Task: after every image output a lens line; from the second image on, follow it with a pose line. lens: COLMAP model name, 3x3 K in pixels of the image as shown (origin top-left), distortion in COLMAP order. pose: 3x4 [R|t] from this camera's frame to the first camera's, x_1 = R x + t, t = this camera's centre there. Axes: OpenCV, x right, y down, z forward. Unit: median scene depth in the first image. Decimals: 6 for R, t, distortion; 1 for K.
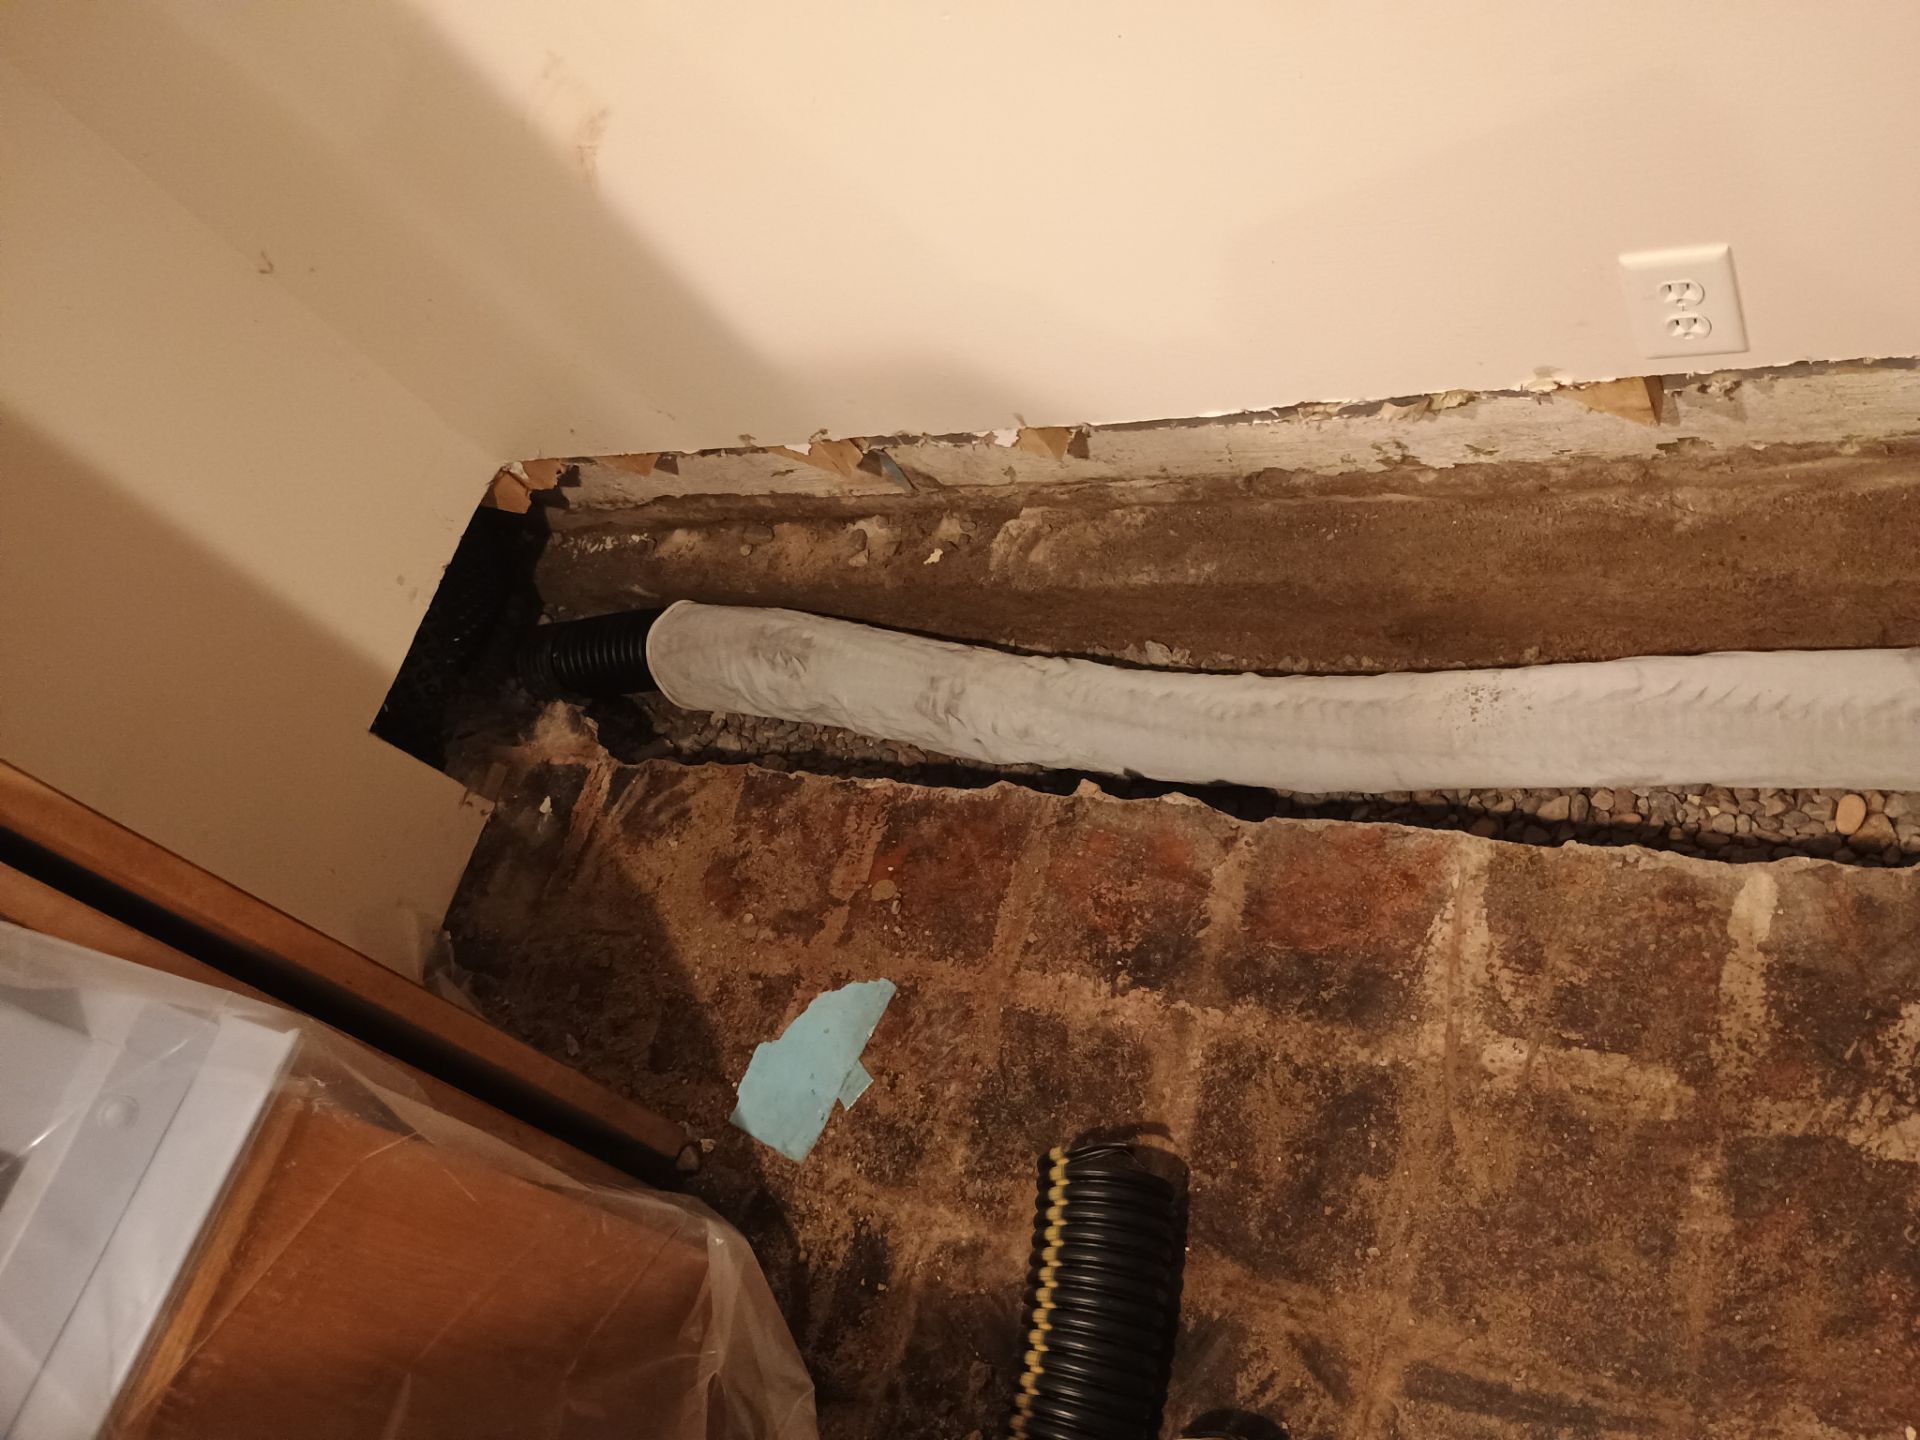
lens RADIAL K [[1466.4, 0, 960.0], [0, 1466.4, 720.0], [0, 0, 1]] dist [0.031503, -0.049677]
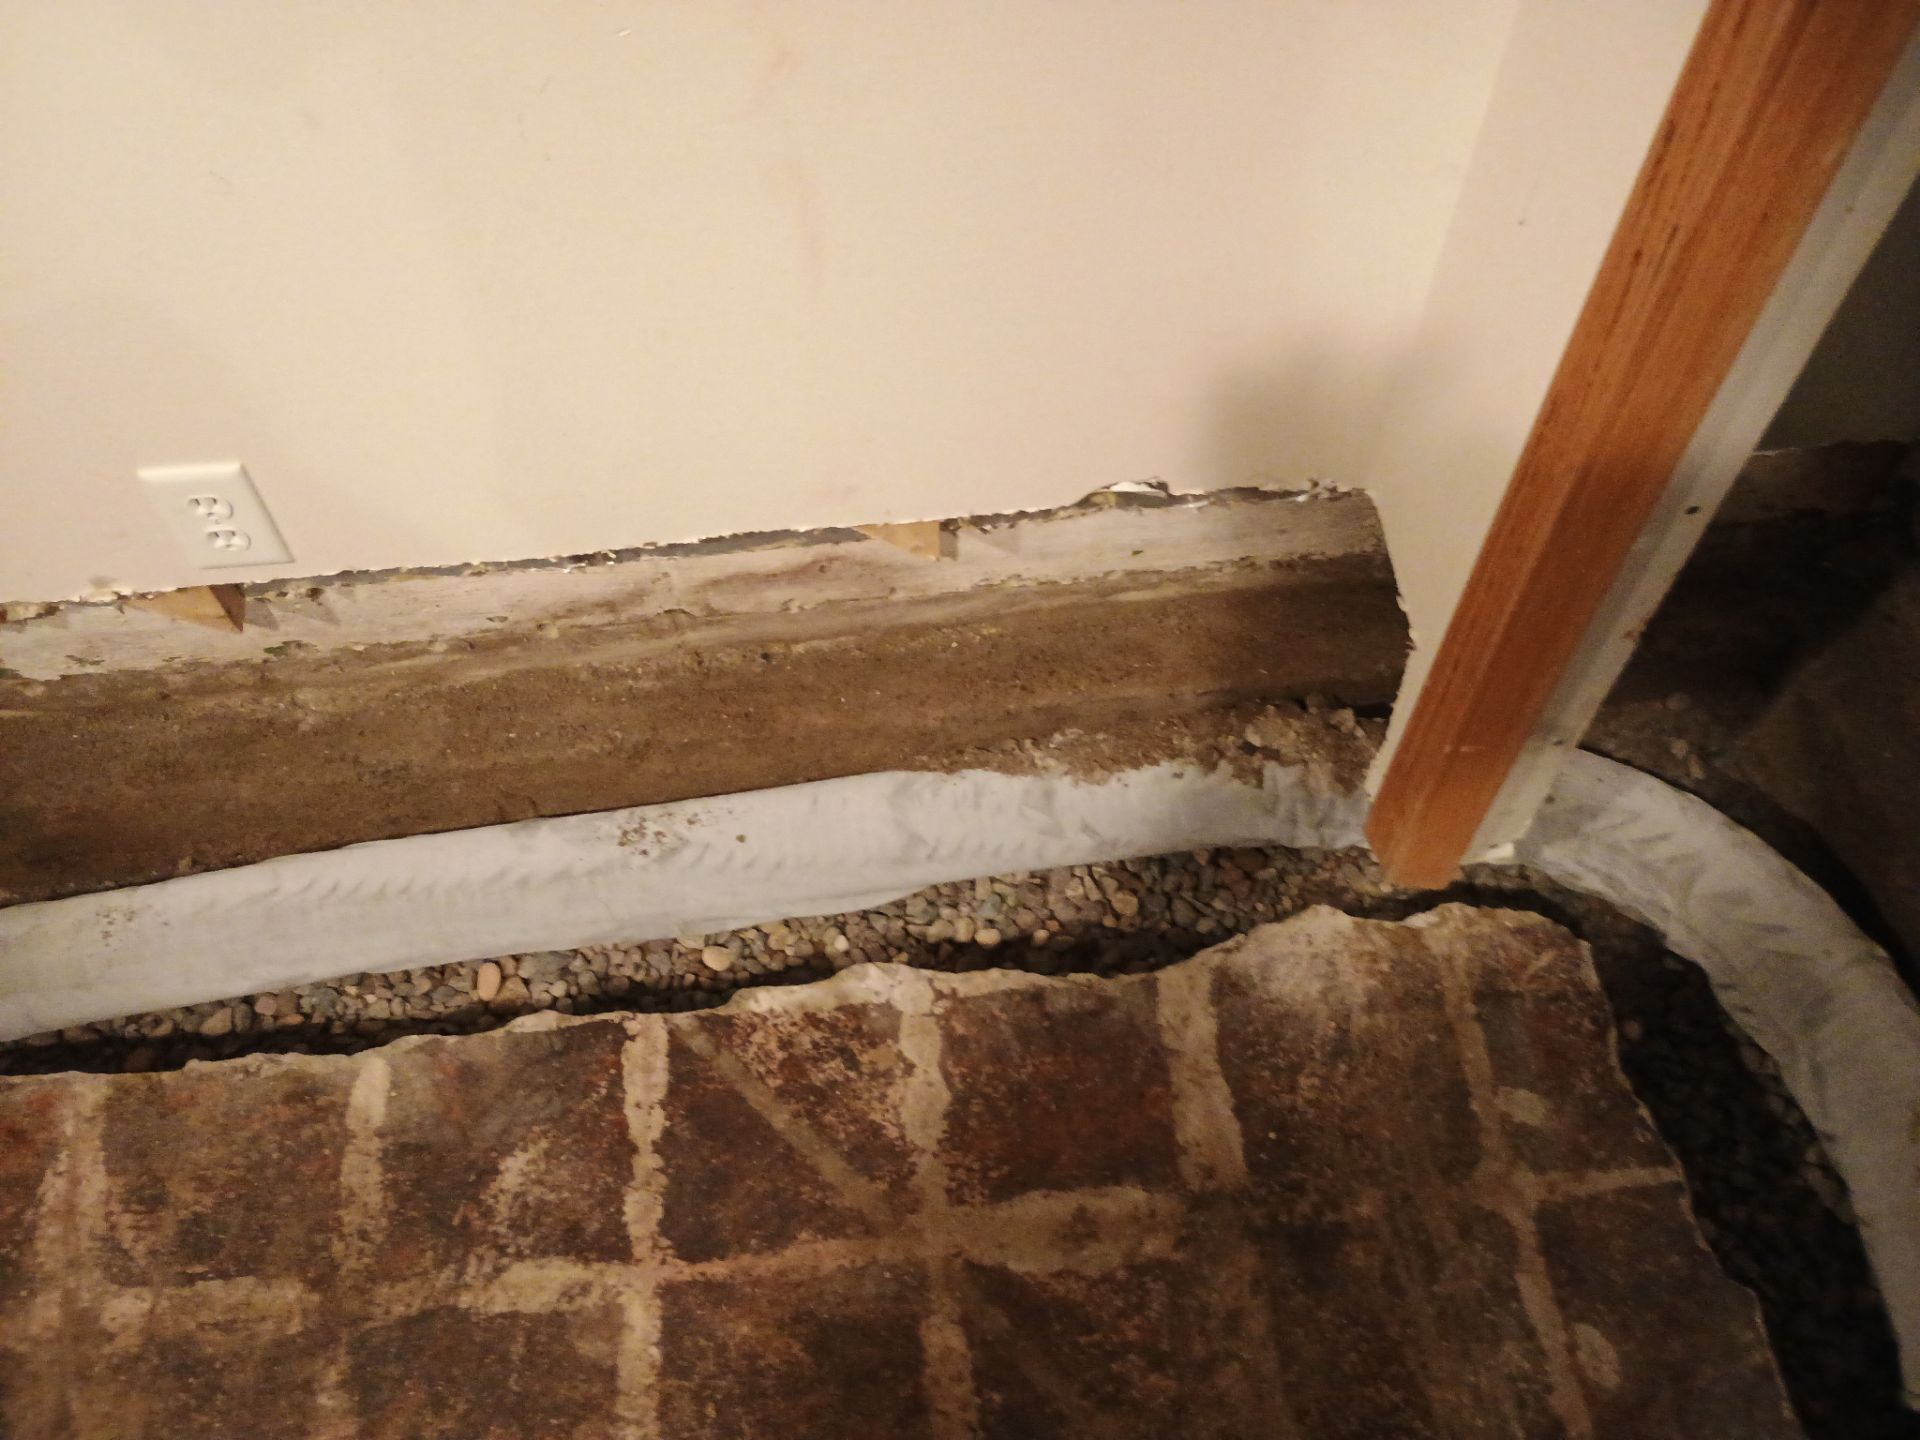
lens RADIAL K [[1466.4, 0, 960.0], [0, 1466.4, 720.0], [0, 0, 1]] dist [0.031503, -0.049677]
pose [[0.822045, -0.070833, 0.564999, 0.302003], [0.135375, 0.988095, -0.073089, 0.000764], [-0.553096, 0.136569, 0.821848, -0.096848]]
